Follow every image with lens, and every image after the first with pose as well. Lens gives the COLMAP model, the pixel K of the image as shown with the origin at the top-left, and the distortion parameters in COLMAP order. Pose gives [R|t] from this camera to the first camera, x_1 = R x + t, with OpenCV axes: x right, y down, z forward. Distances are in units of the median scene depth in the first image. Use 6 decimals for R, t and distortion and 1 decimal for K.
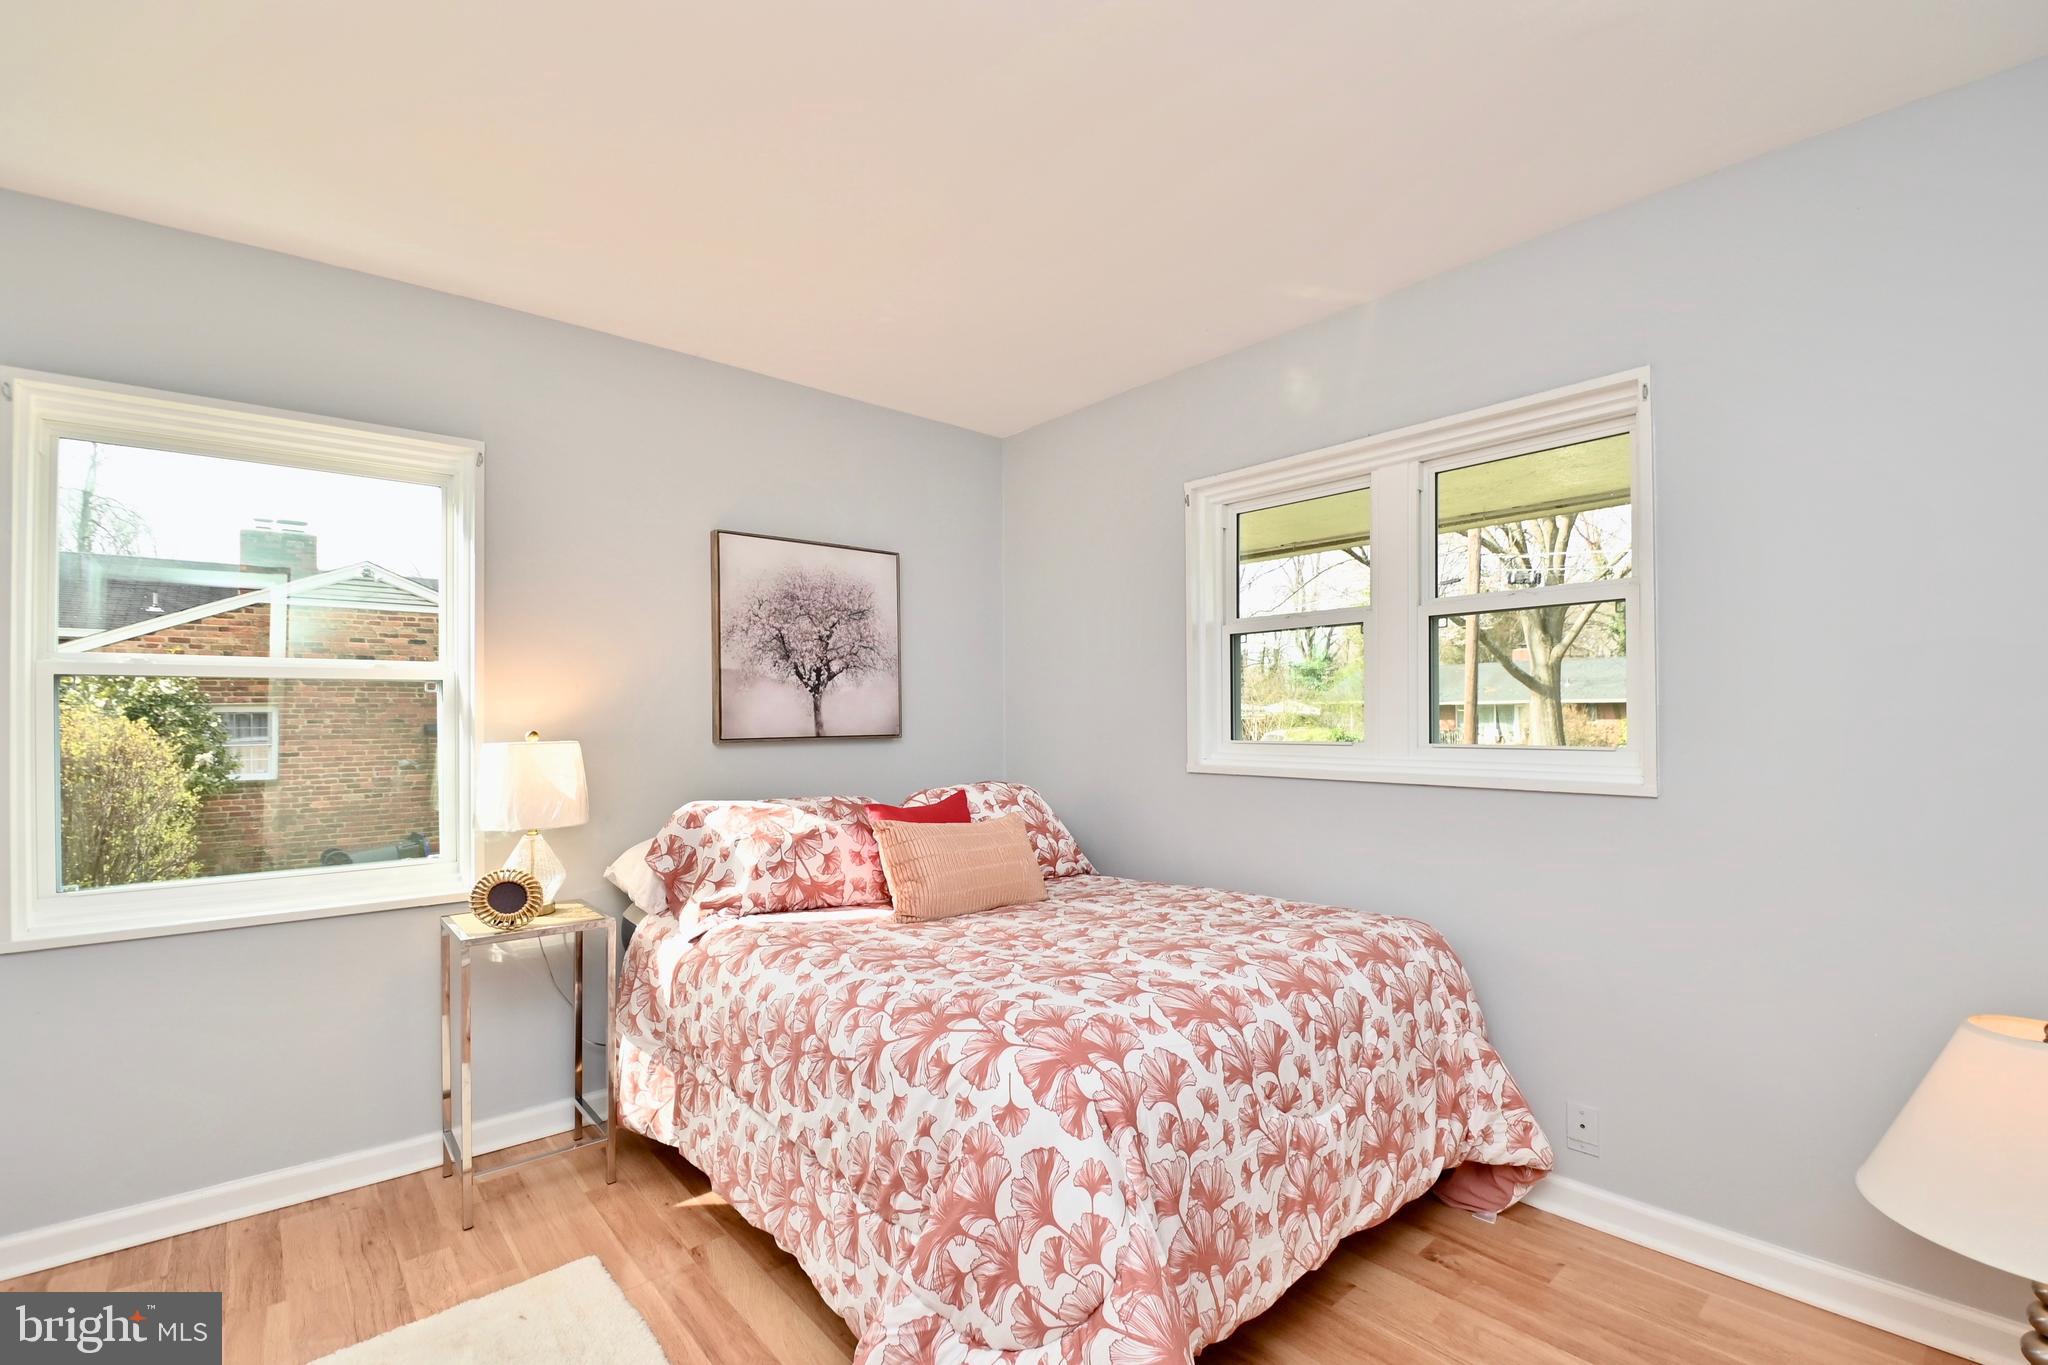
lens RADIAL K [[900.9, 0, 1041.3], [0, 900.9, 710.1], [0, 0, 1]] dist [0.019388, -0.024831]
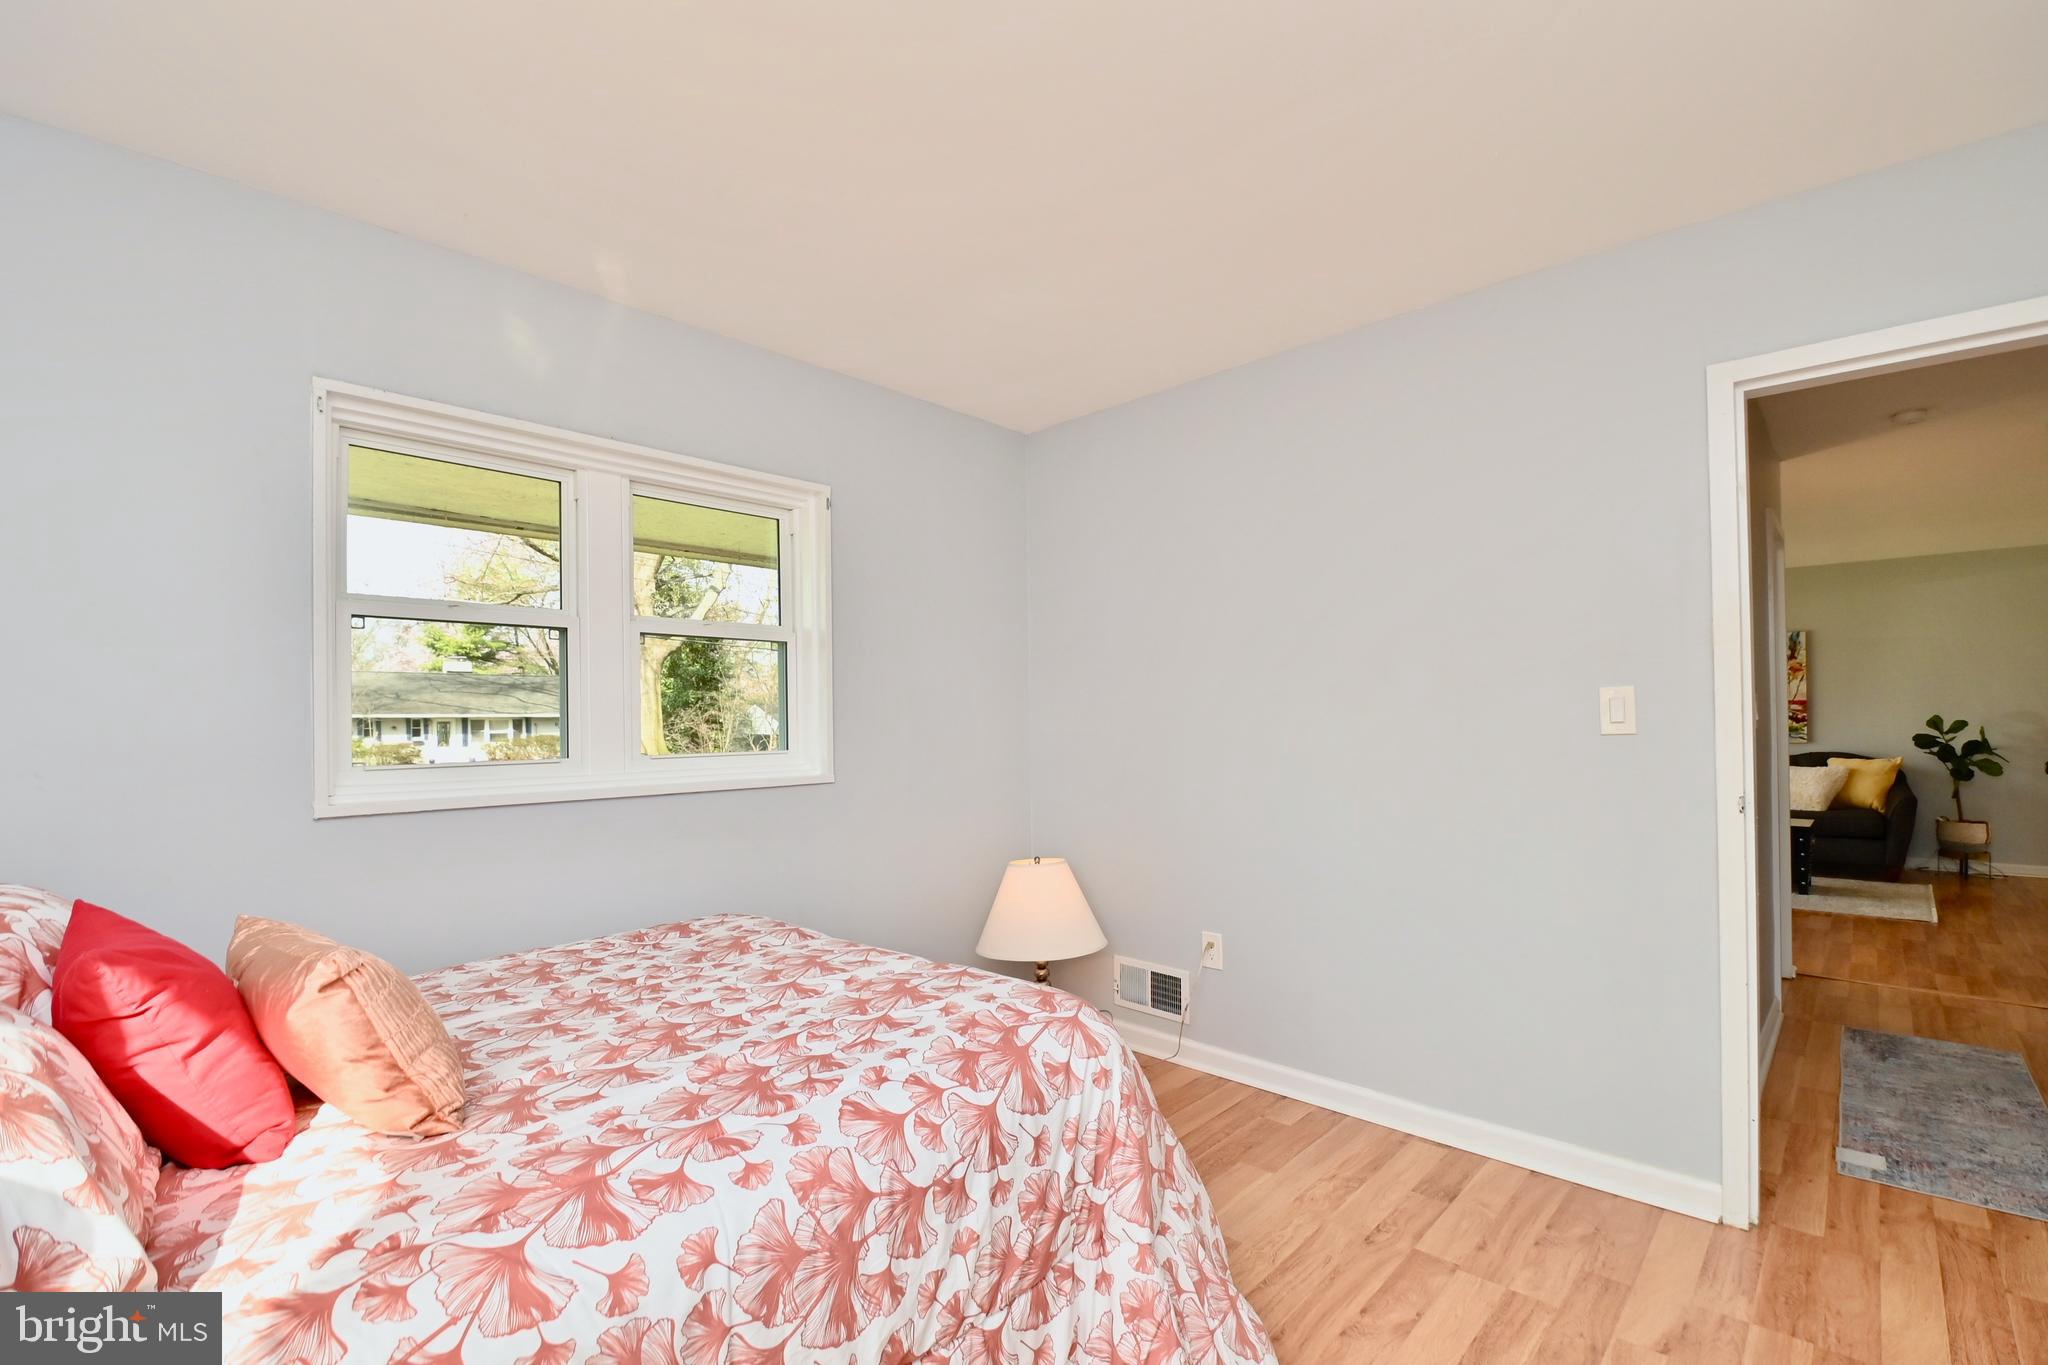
lens RADIAL K [[900.9, 0, 1041.3], [0, 900.9, 710.1], [0, 0, 1]] dist [0.019388, -0.024831]
pose [[-0.098542, 0.020793, 0.994916, -0.914593], [0.006378, 0.999774, -0.020263, 0.012777], [-0.995112, 0.004349, -0.098652, 0.920444]]
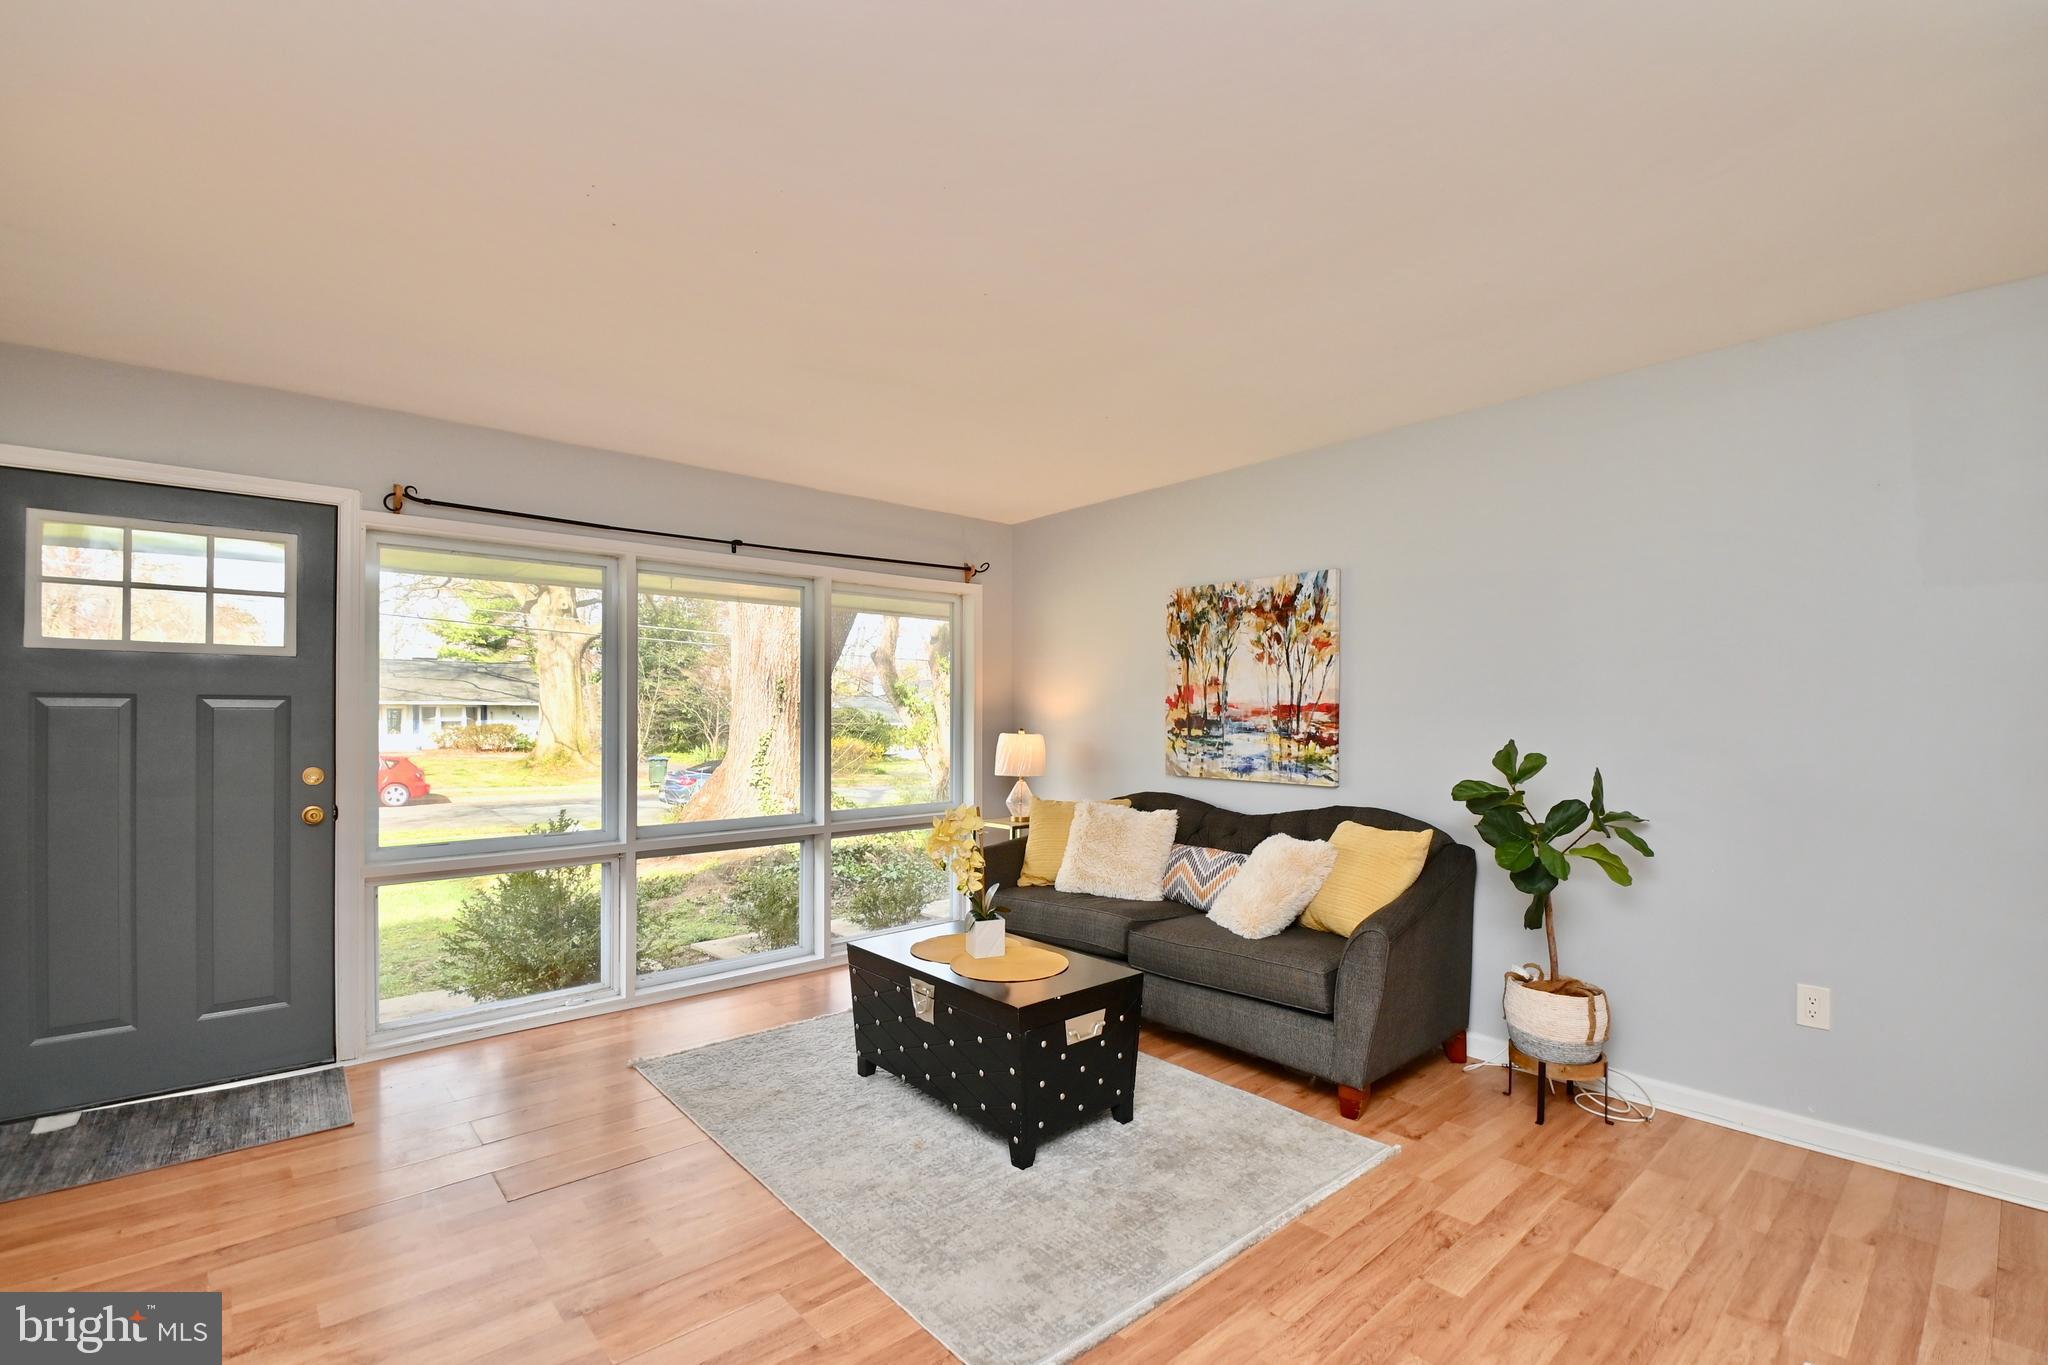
lens RADIAL K [[900.9, 0, 1041.3], [0, 900.9, 710.1], [0, 0, 1]] dist [0.019388, -0.024831]
pose [[-0.021938, 0.012532, 0.999681, -0.861617], [-0.007283, 0.999893, -0.012694, 0.010893], [-0.999733, -0.007559, -0.021844, 0.819530]]
